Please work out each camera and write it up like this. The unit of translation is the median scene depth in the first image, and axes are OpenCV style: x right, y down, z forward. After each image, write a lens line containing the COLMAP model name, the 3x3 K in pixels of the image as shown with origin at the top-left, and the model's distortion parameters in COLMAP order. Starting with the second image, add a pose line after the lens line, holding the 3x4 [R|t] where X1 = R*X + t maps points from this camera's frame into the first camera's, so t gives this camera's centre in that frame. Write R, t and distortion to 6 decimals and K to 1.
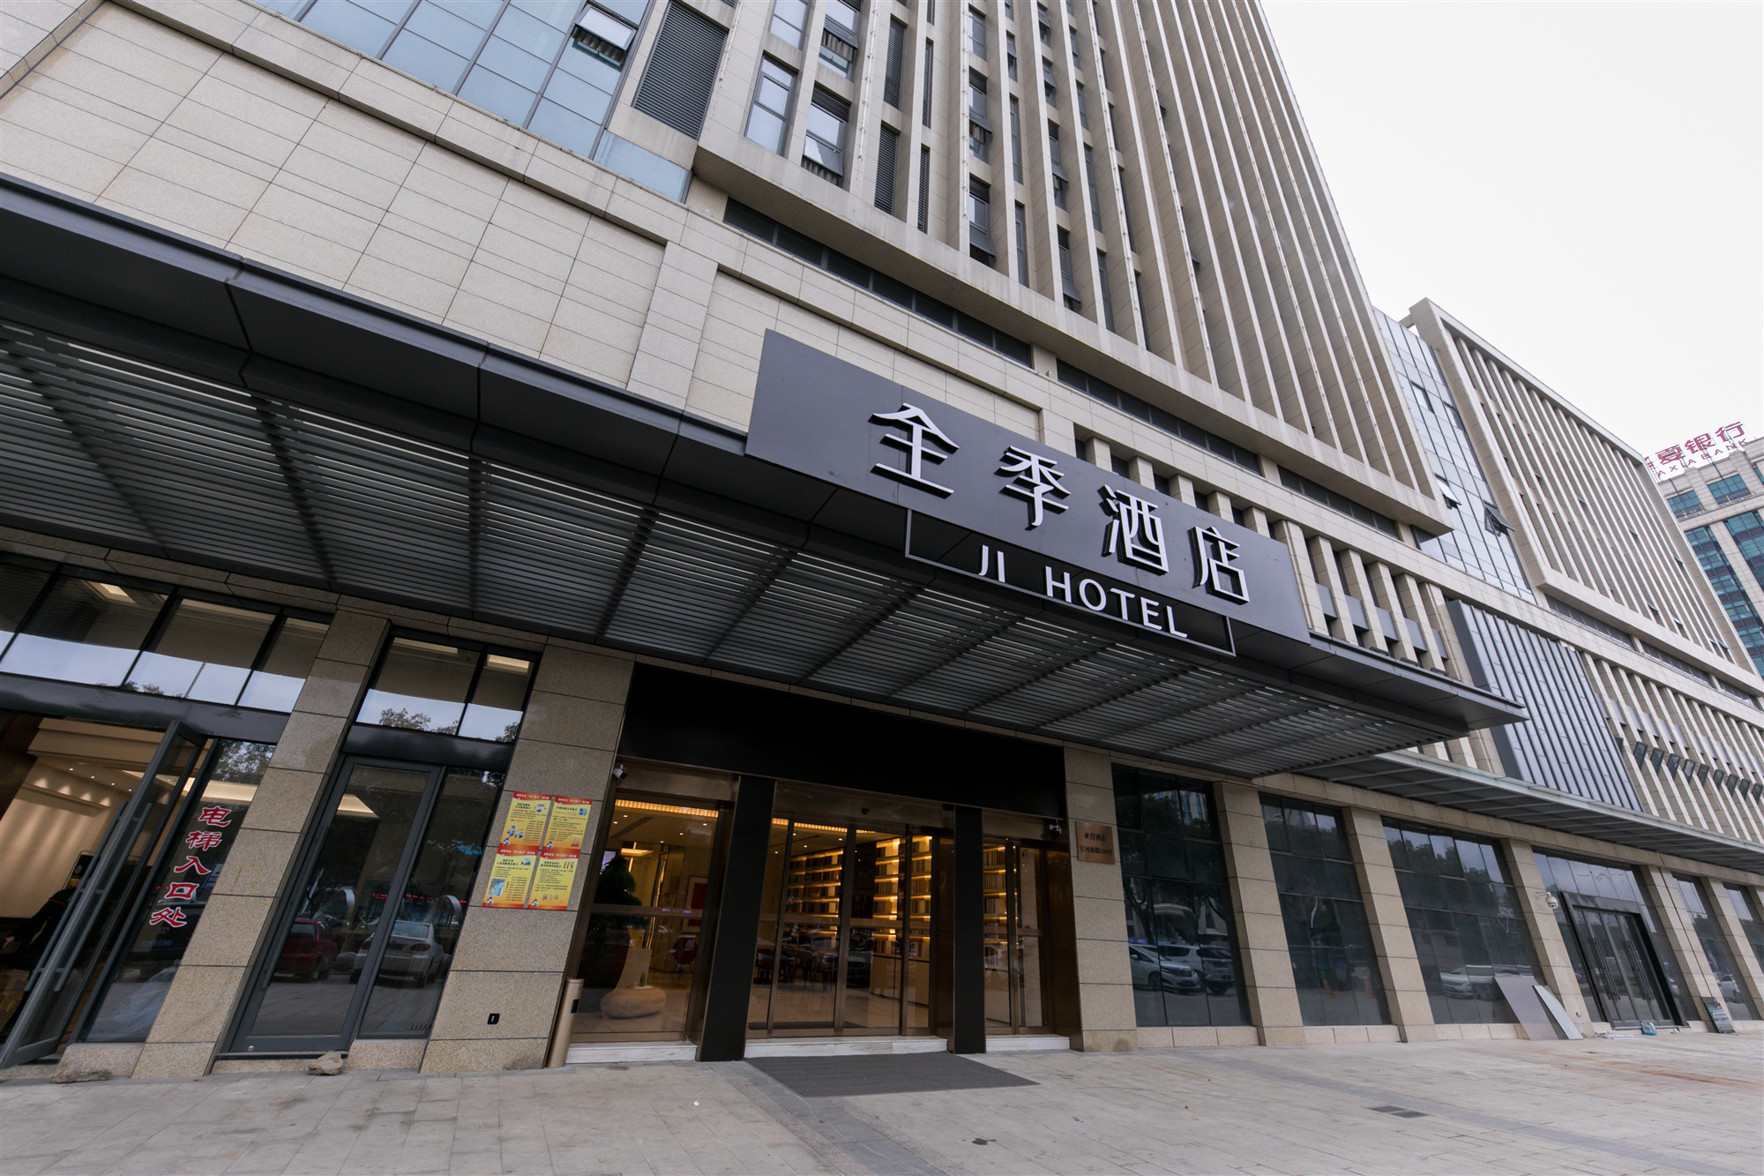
lens RADIAL K [[703.8, 0, 887.2], [0, 703.8, 587.8], [0, 0, 1]] dist [-0.001255, -0.000668]
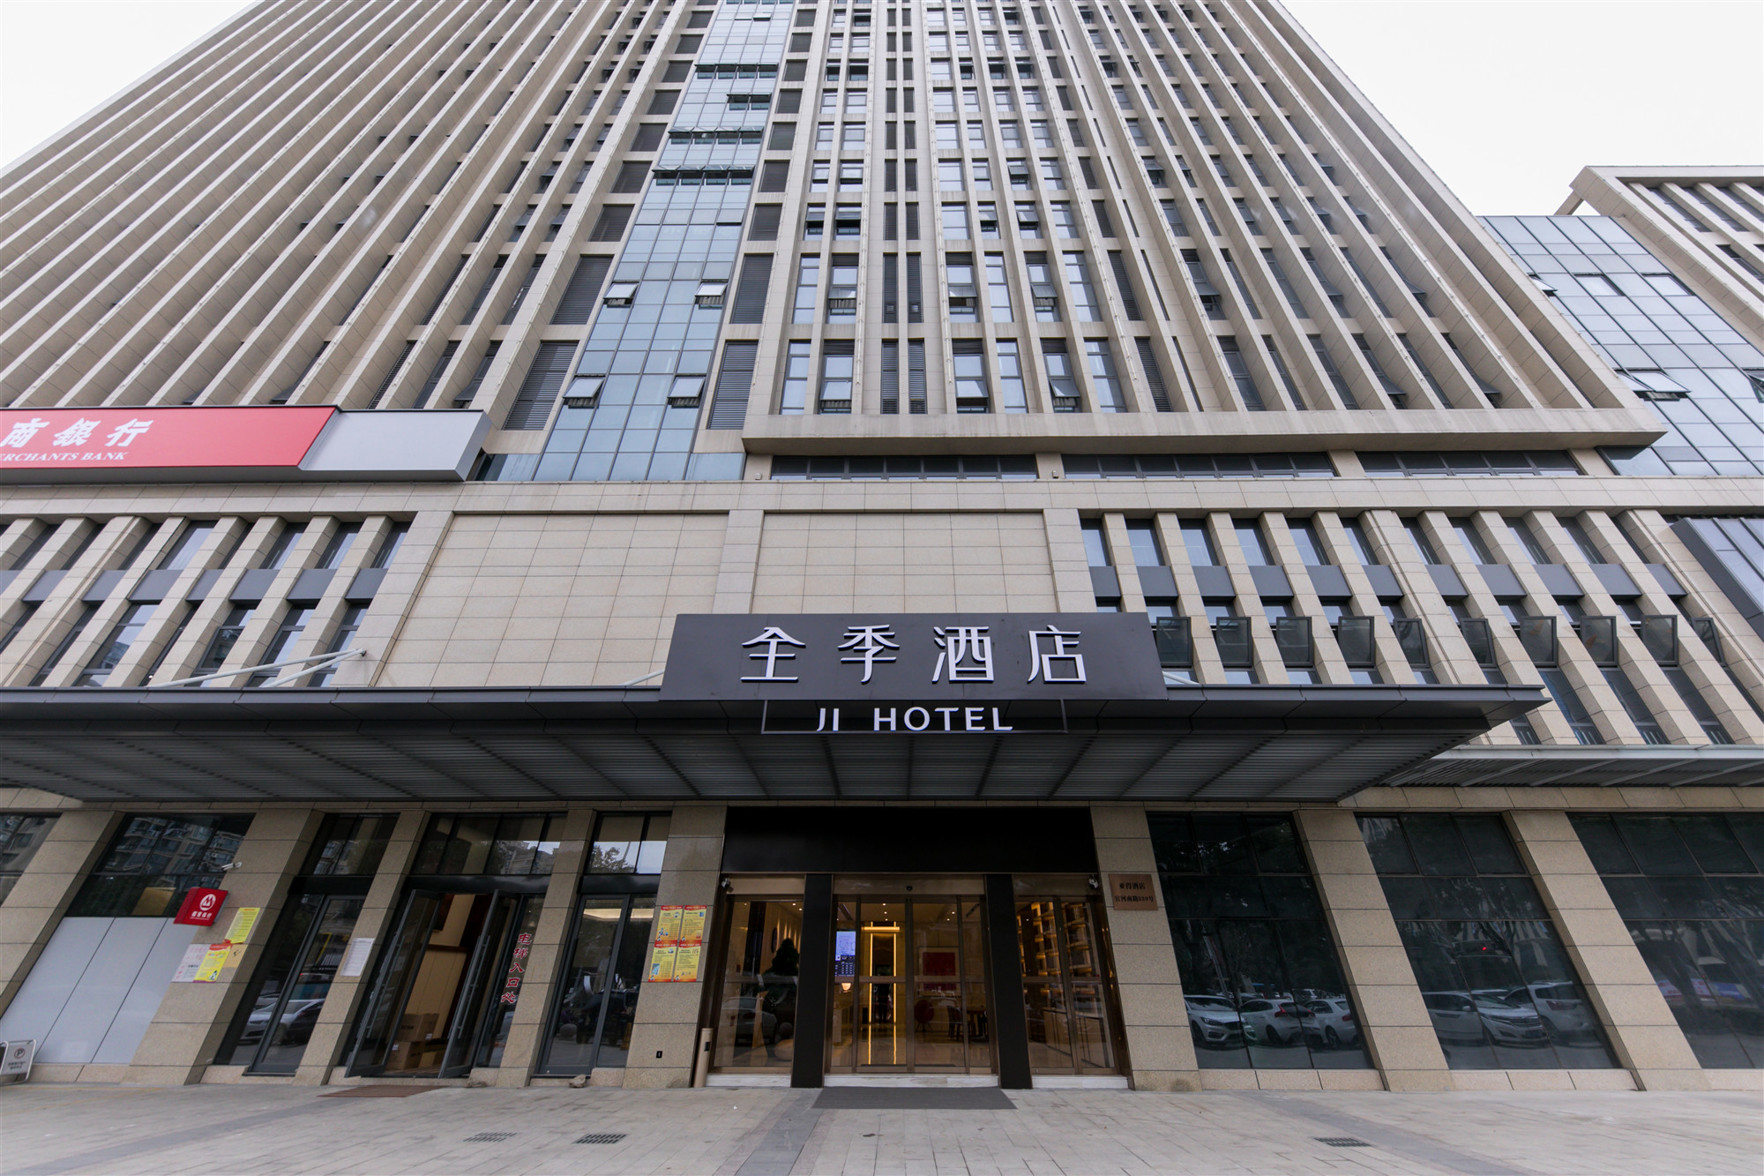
lens RADIAL K [[645.7, 0, 884.6], [0, 645.7, 583.5], [0, 0, 1]] dist [0.000031, -0.001648]
pose [[0.872035, -0.295964, -0.389821, 0.718115], [0.248417, 0.953884, -0.168506, -0.039989], [0.421716, 0.050105, 0.905343, -0.166133]]
